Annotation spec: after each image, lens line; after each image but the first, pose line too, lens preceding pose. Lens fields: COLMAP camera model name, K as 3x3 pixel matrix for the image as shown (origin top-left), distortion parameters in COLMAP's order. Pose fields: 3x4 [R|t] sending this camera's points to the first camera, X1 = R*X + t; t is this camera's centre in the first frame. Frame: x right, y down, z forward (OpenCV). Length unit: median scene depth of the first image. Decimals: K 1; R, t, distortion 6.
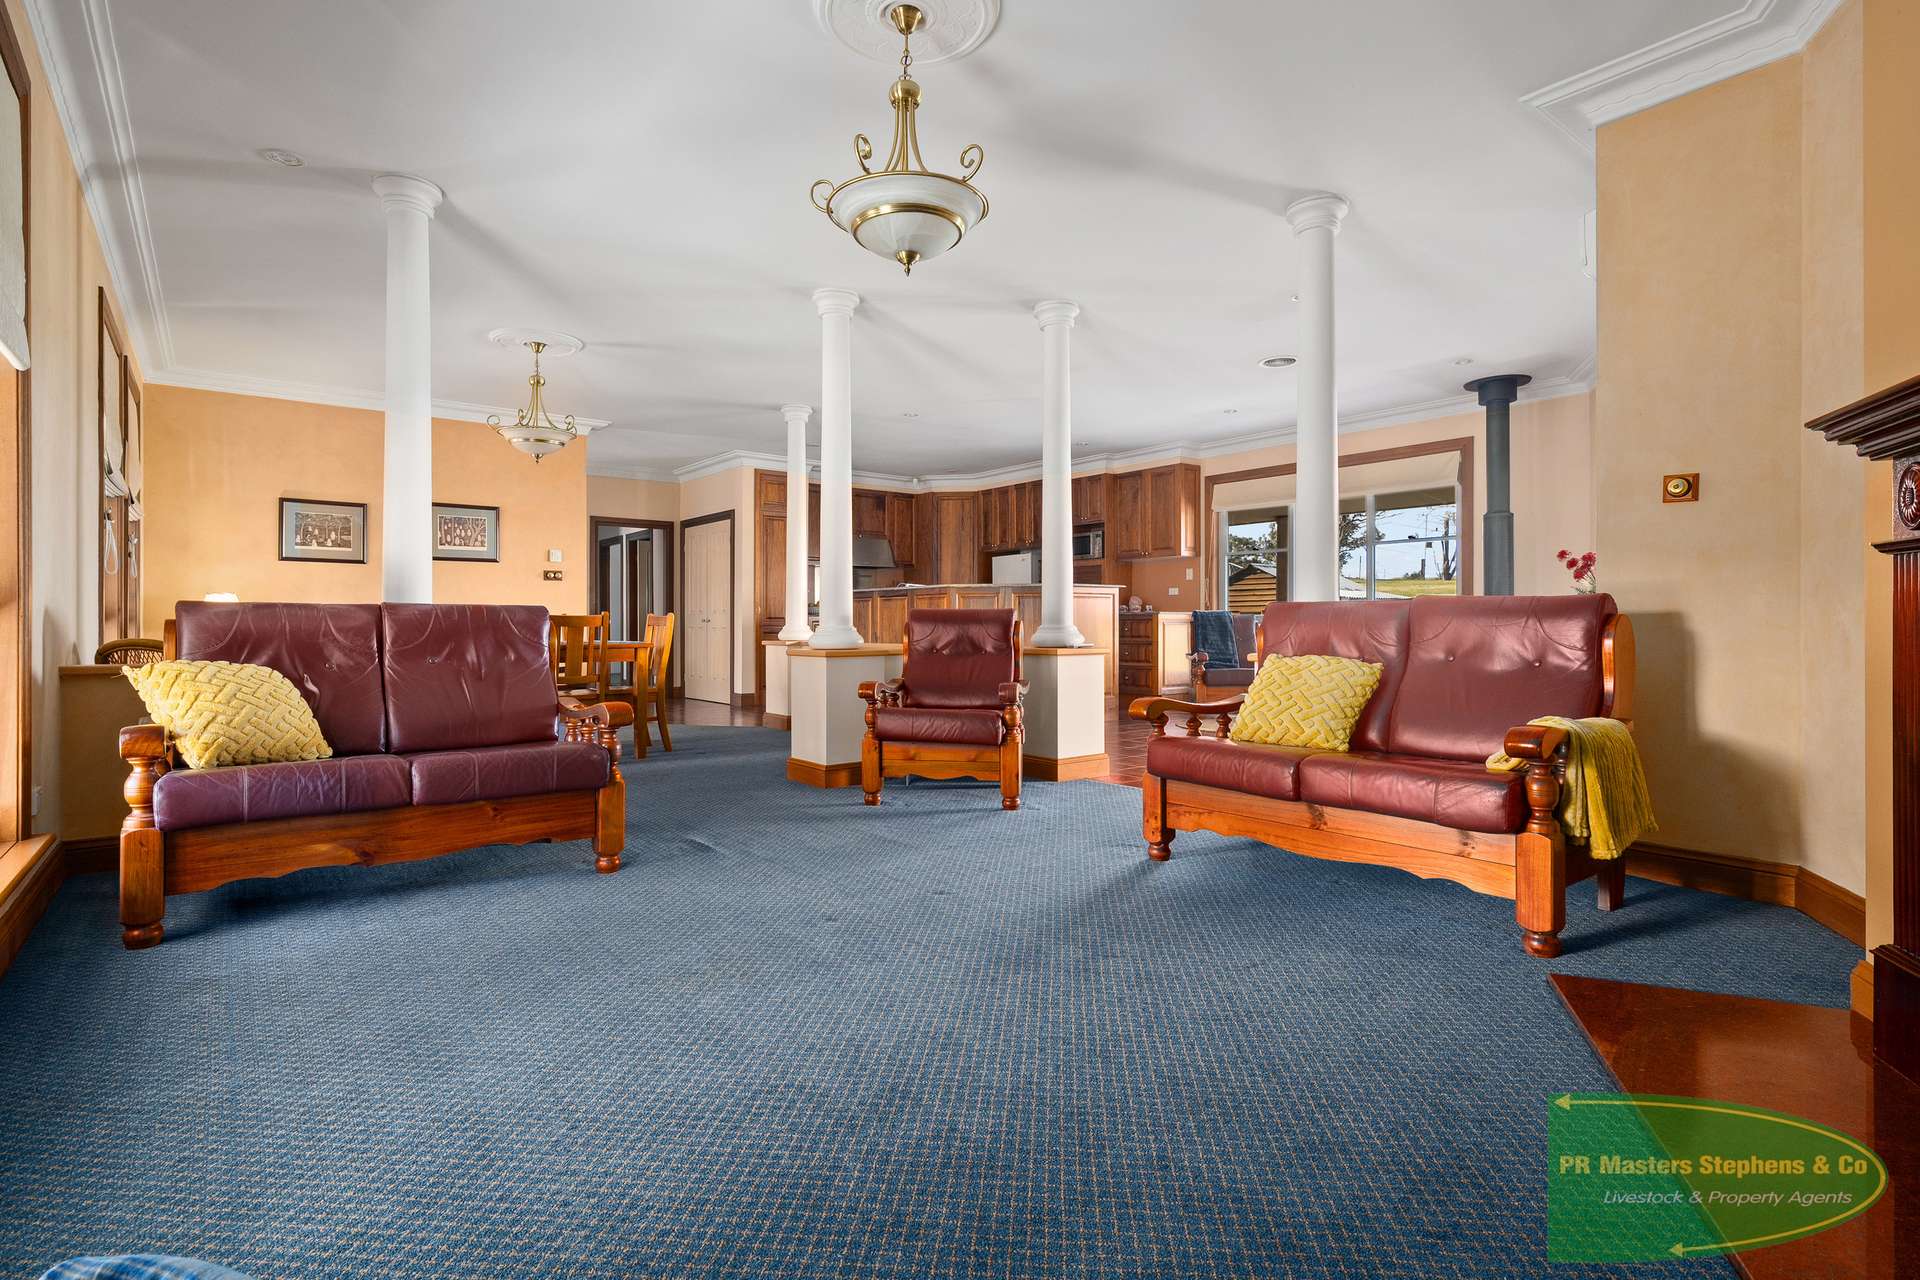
lens RADIAL K [[923.3, 0, 927.8], [0, 923.3, 625.4], [0, 0, 1]] dist [0.002248, 0.000101]
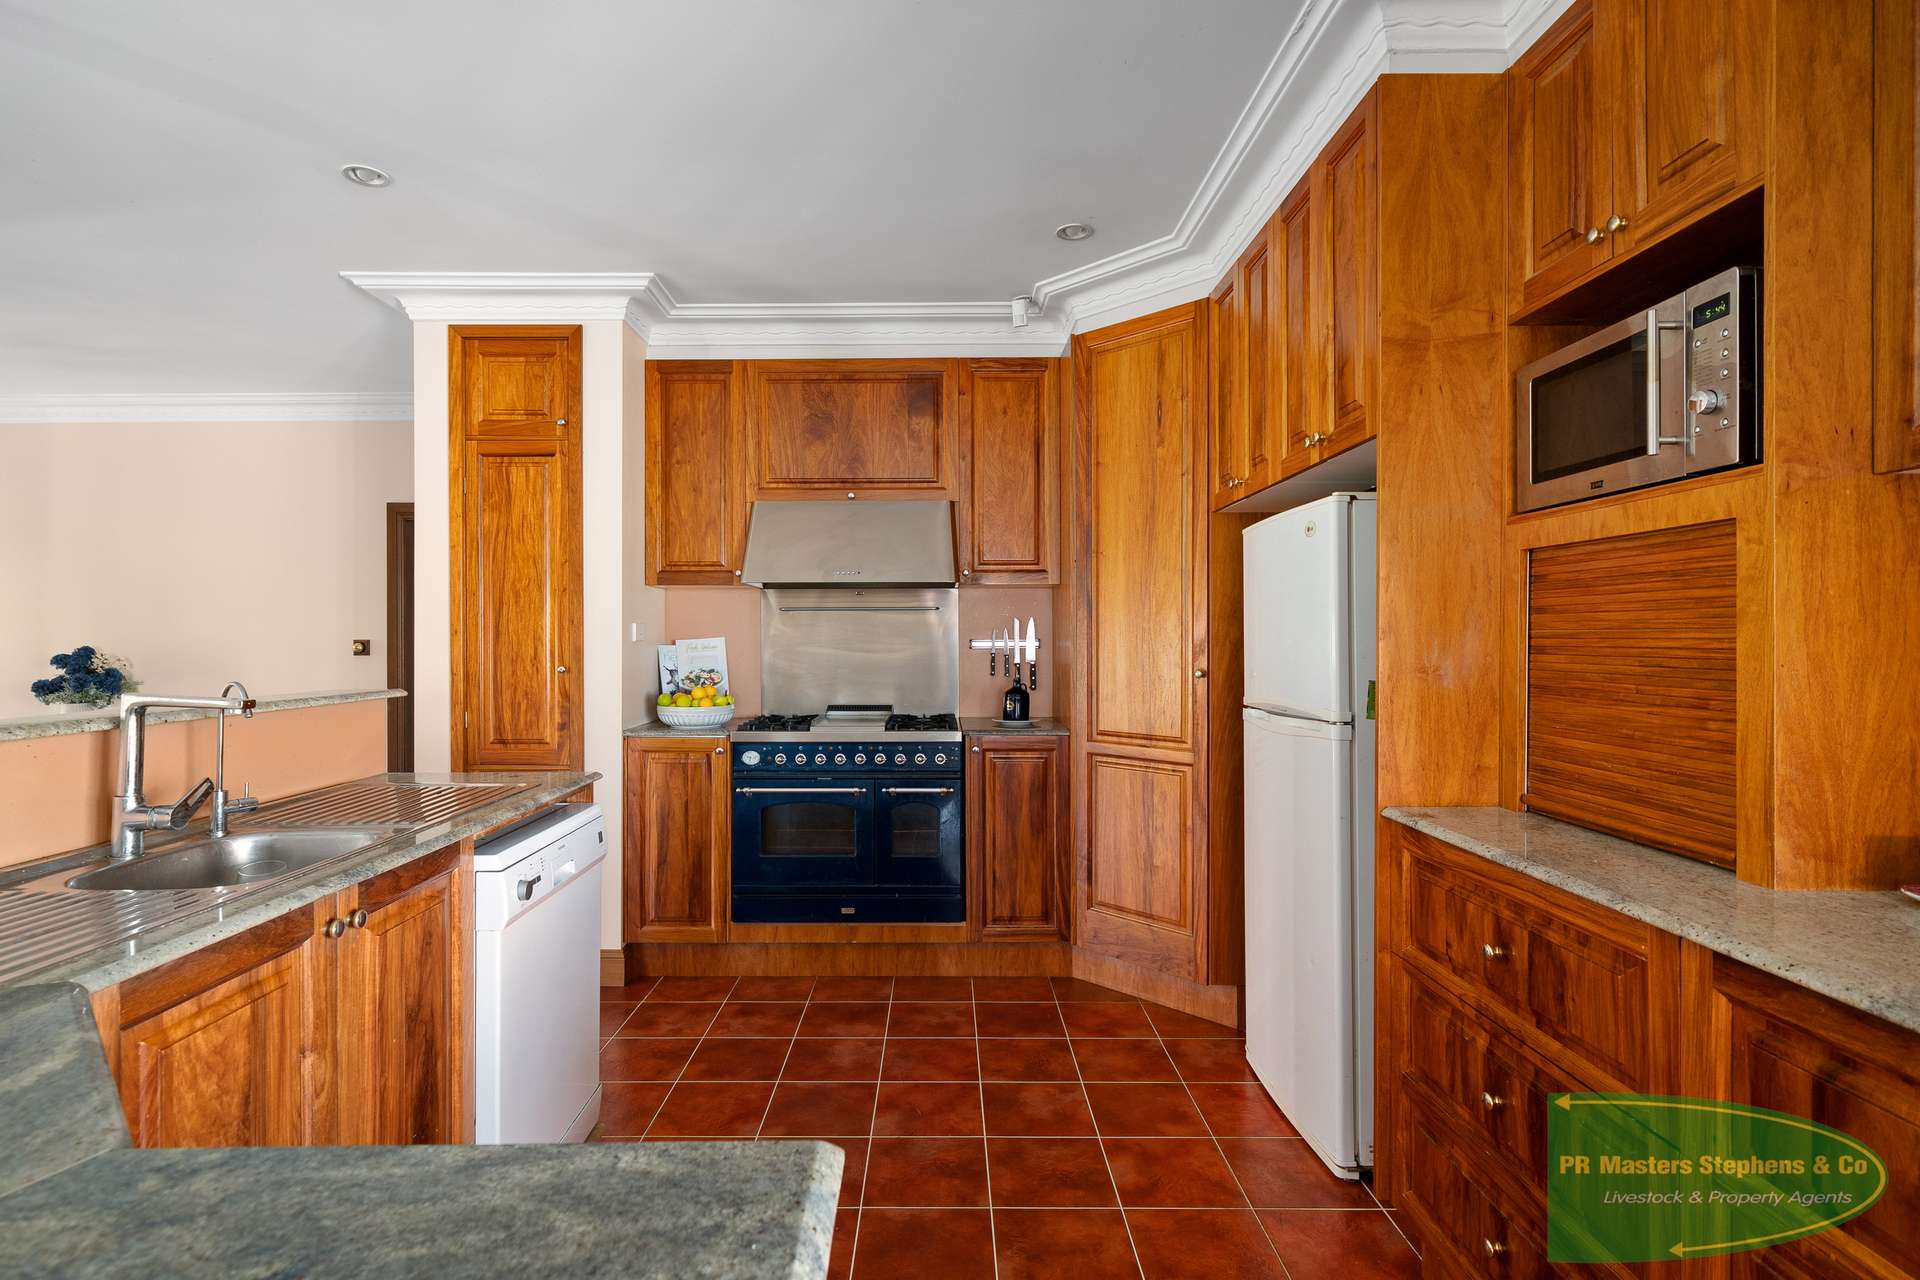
lens RADIAL K [[903.7, 0, 960.0], [0, 903.7, 640.0], [0, 0, 1]] dist [-0.000615, -0.000295]
pose [[0.804866, 0.000025, -0.593456, 0.177593], [0.001005, 0.999999, 0.001404, -0.048604], [0.593455, -0.001726, 0.804865, 0.839660]]
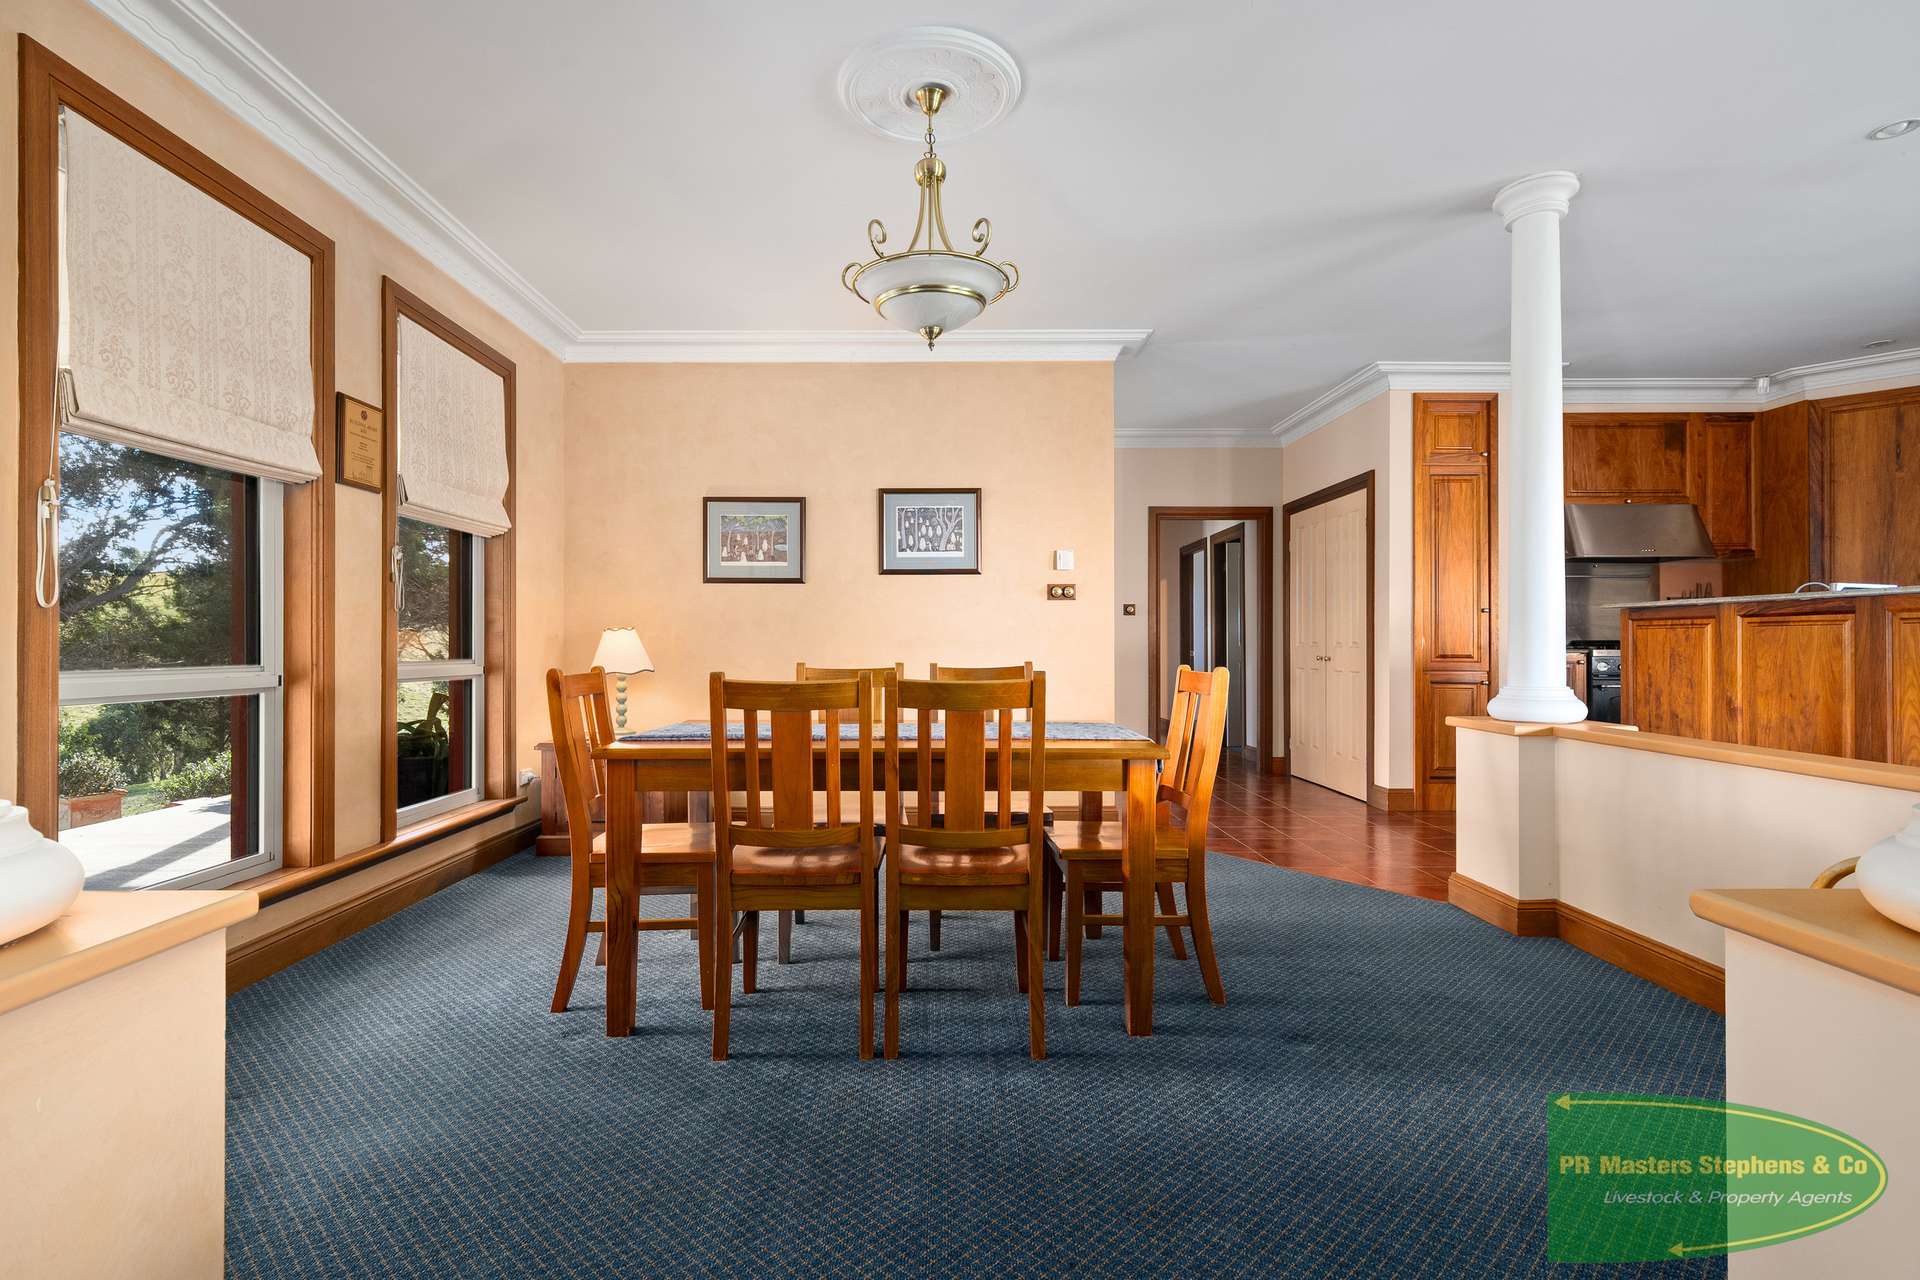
lens RADIAL K [[888.5, 0, 960.0], [0, 888.5, 640.0], [0, 0, 1]] dist [0.003023, 0.000088]
pose [[0.805197, -0.003007, -0.593000, -0.089081], [-0.000873, 0.999980, -0.006255, -0.015095], [0.593007, 0.005554, 0.805178, 0.400193]]
